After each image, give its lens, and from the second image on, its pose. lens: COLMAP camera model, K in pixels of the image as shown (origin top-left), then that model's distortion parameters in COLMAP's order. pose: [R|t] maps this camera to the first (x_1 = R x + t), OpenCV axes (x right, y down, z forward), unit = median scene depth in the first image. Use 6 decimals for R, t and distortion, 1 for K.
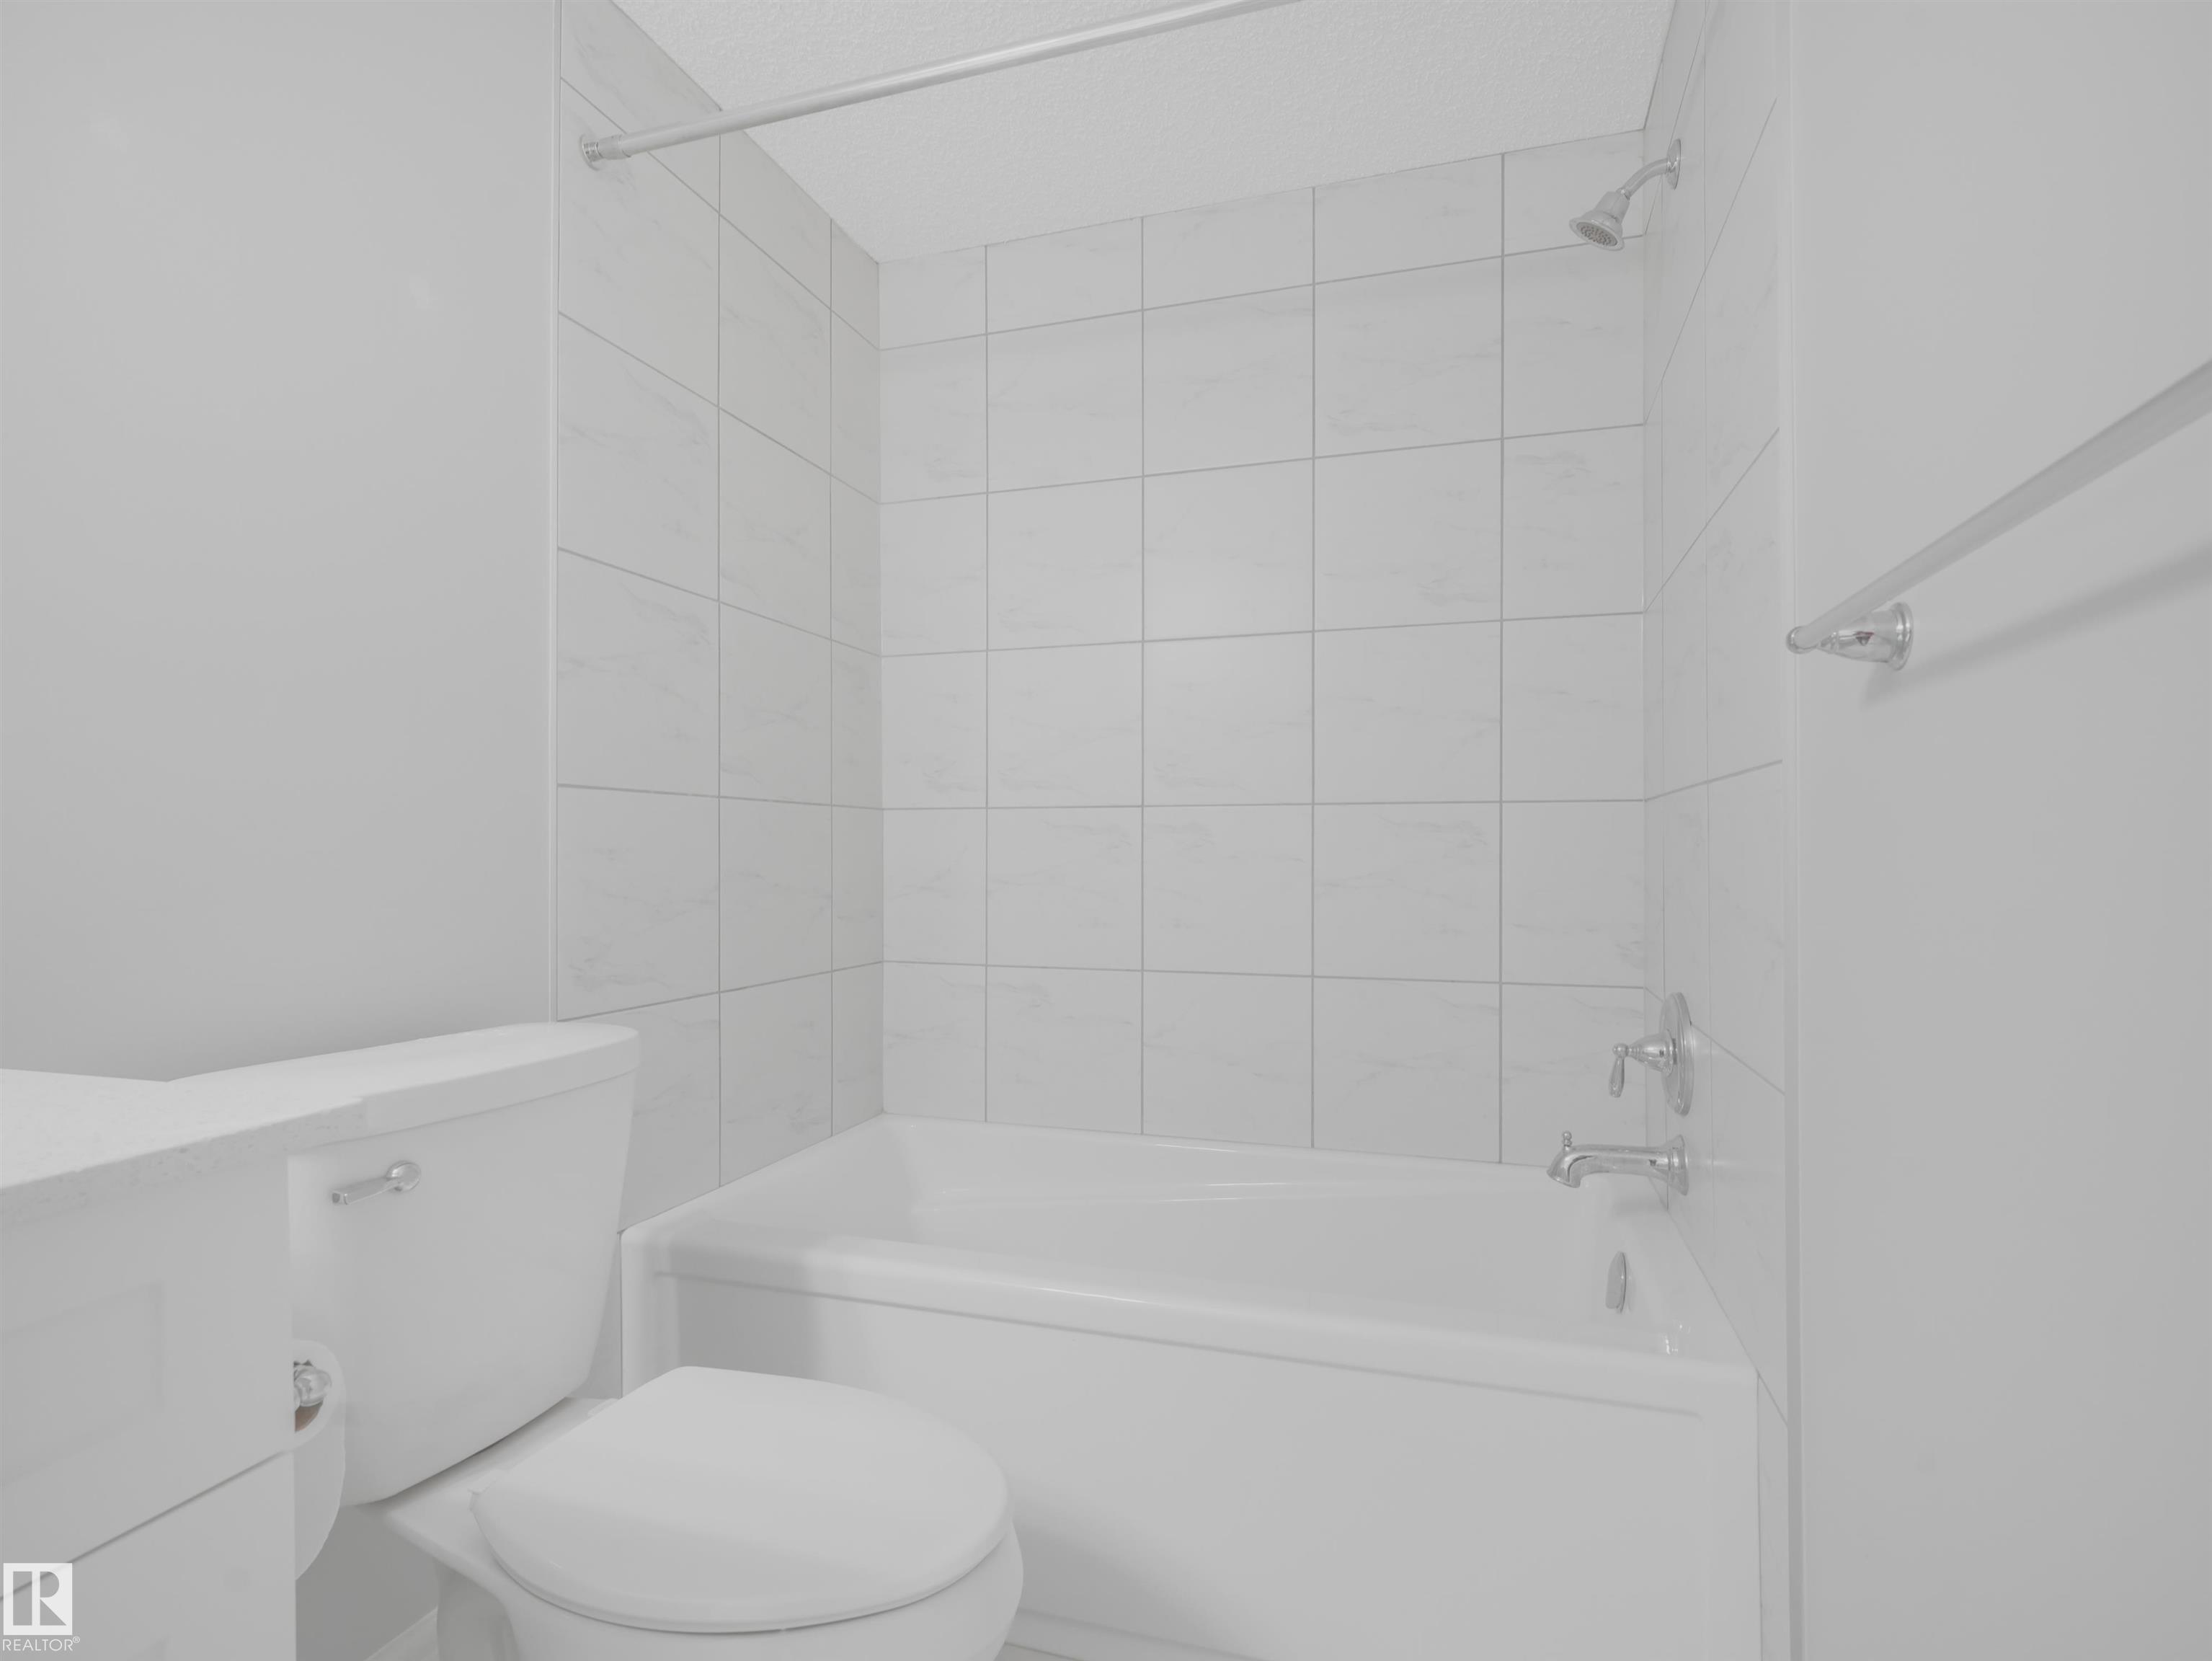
lens RADIAL K [[1008.7, 0, 1105.0], [0, 1008.7, 843.7], [0, 0, 1]] dist [-0.014445, 0.000866]
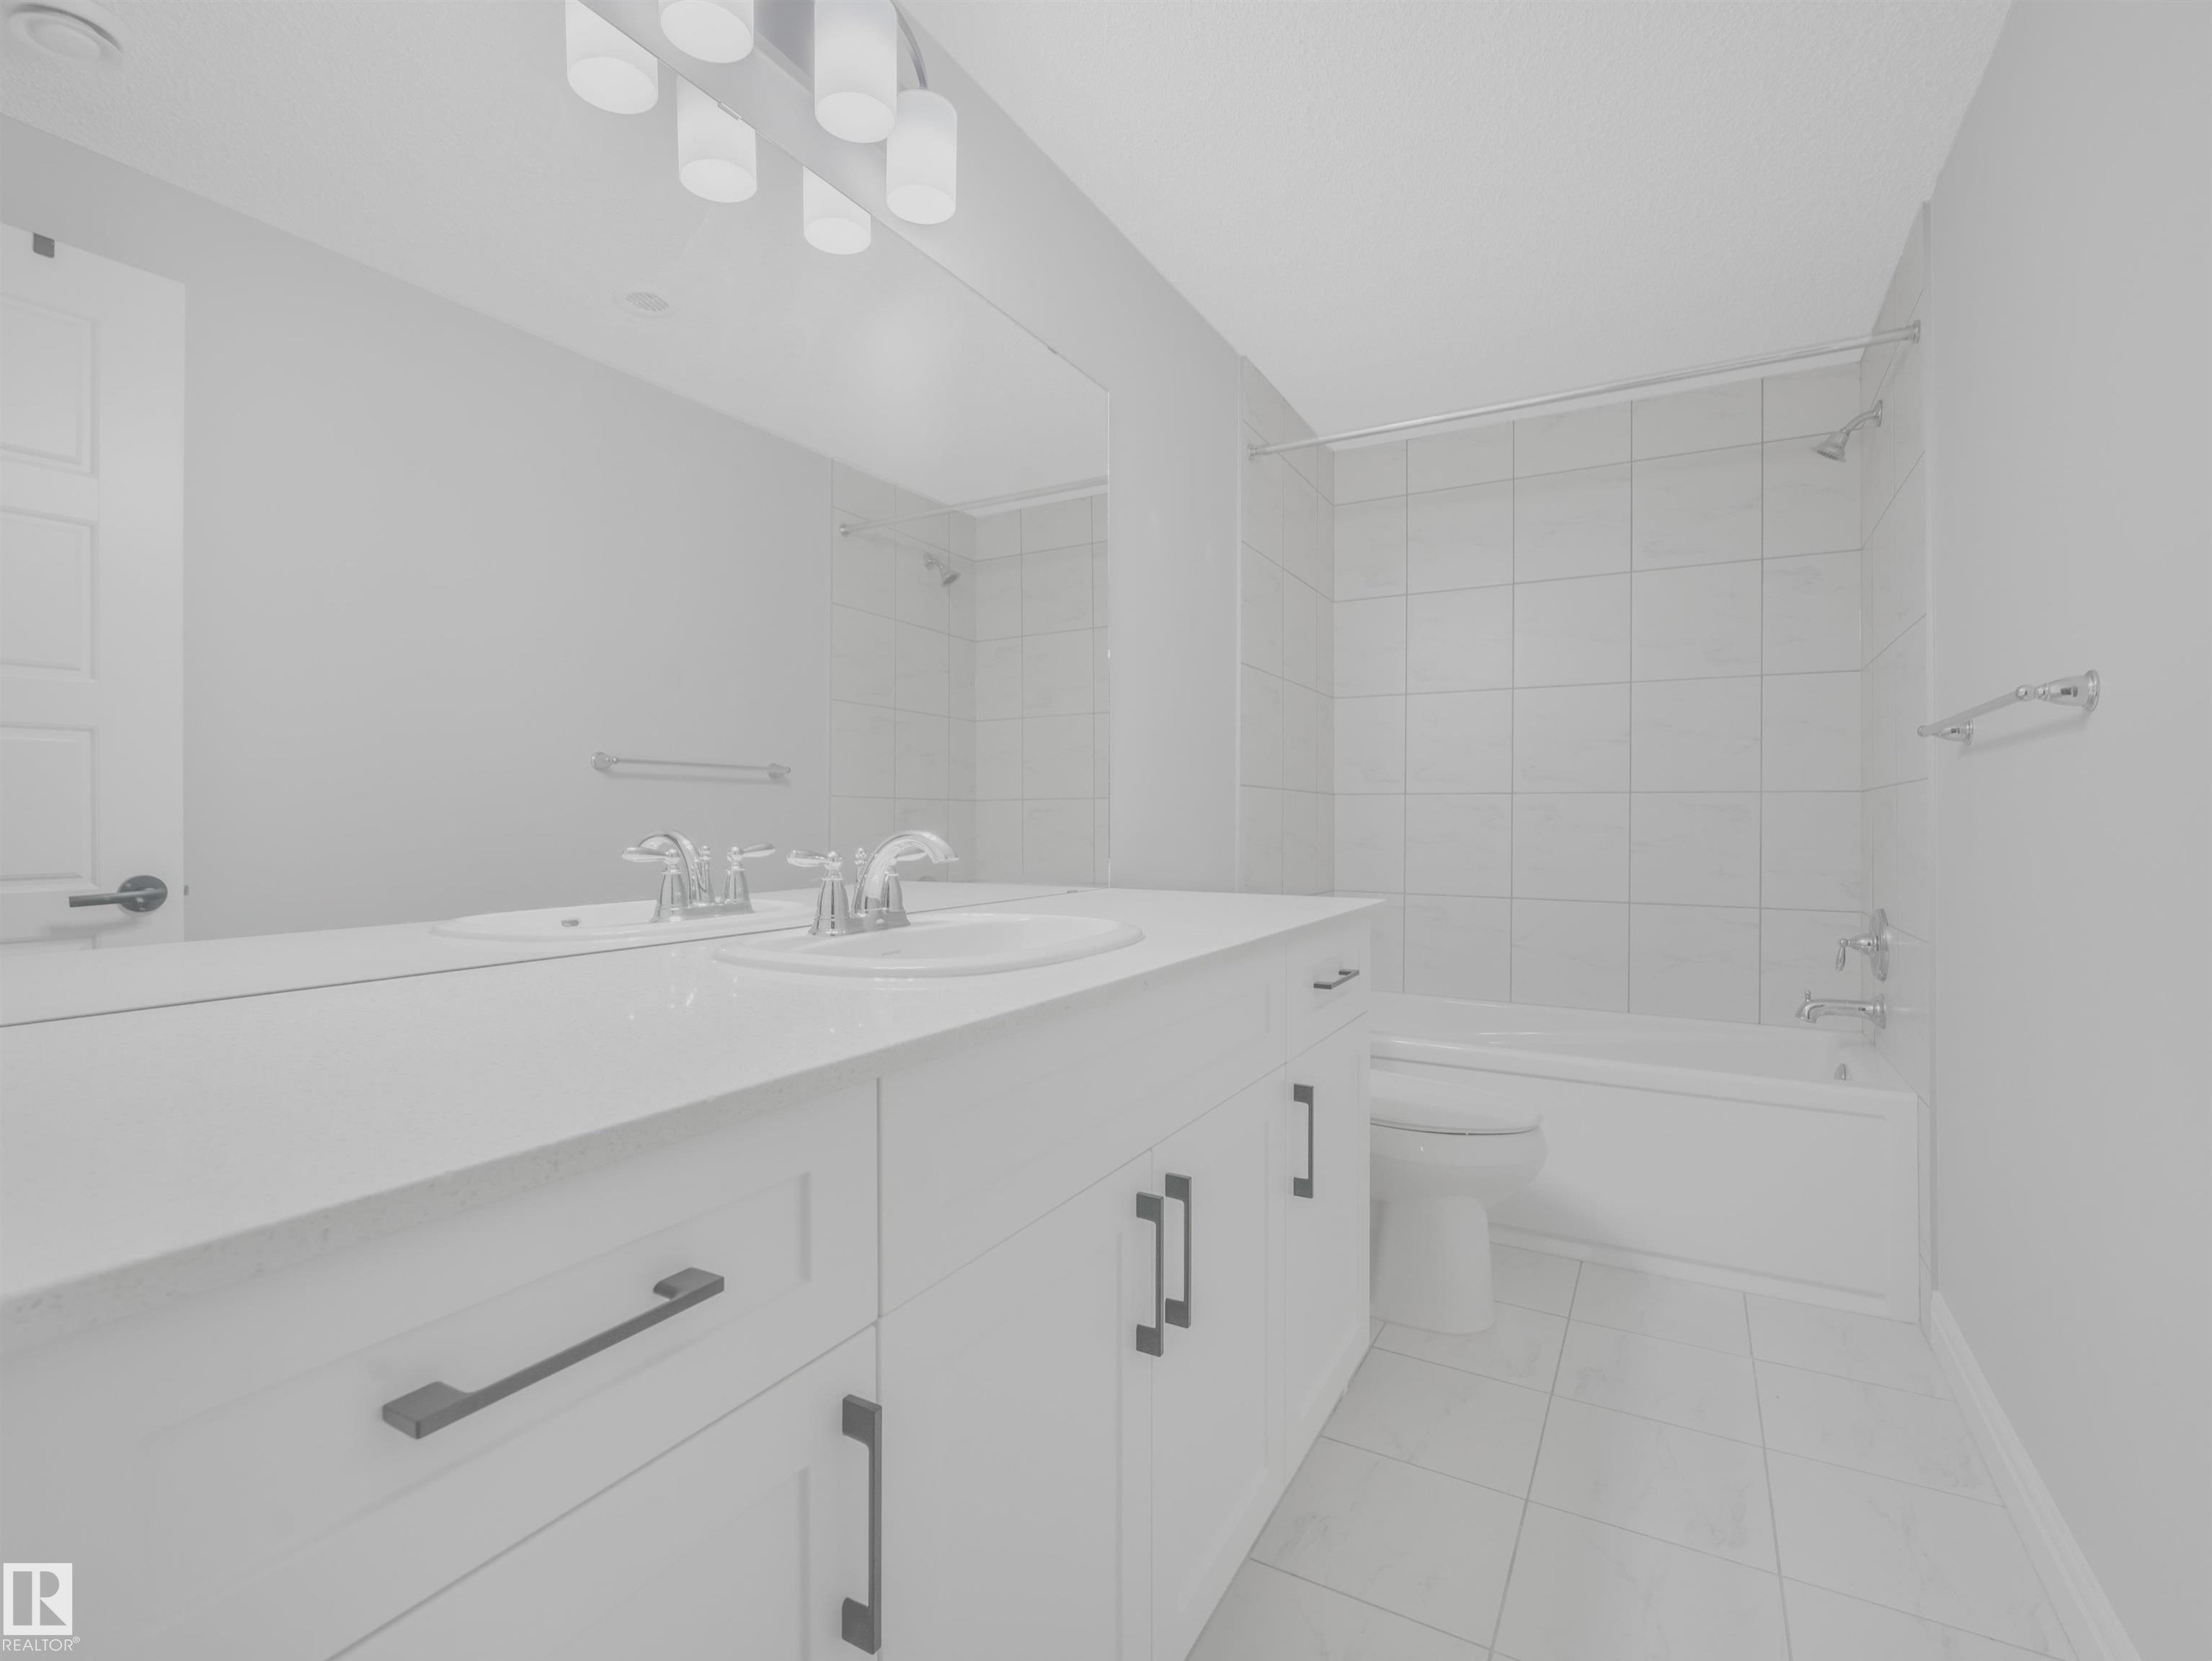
lens RADIAL K [[1008.7, 0, 1120.1], [0, 1008.7, 807.9], [0, 0, 1]] dist [-0.014445, 0.000866]
pose [[0.985867, -0.002147, -0.167515, -0.386449], [0.002878, 0.999987, 0.004120, -0.028437], [0.167504, -0.004544, 0.985861, -0.829981]]
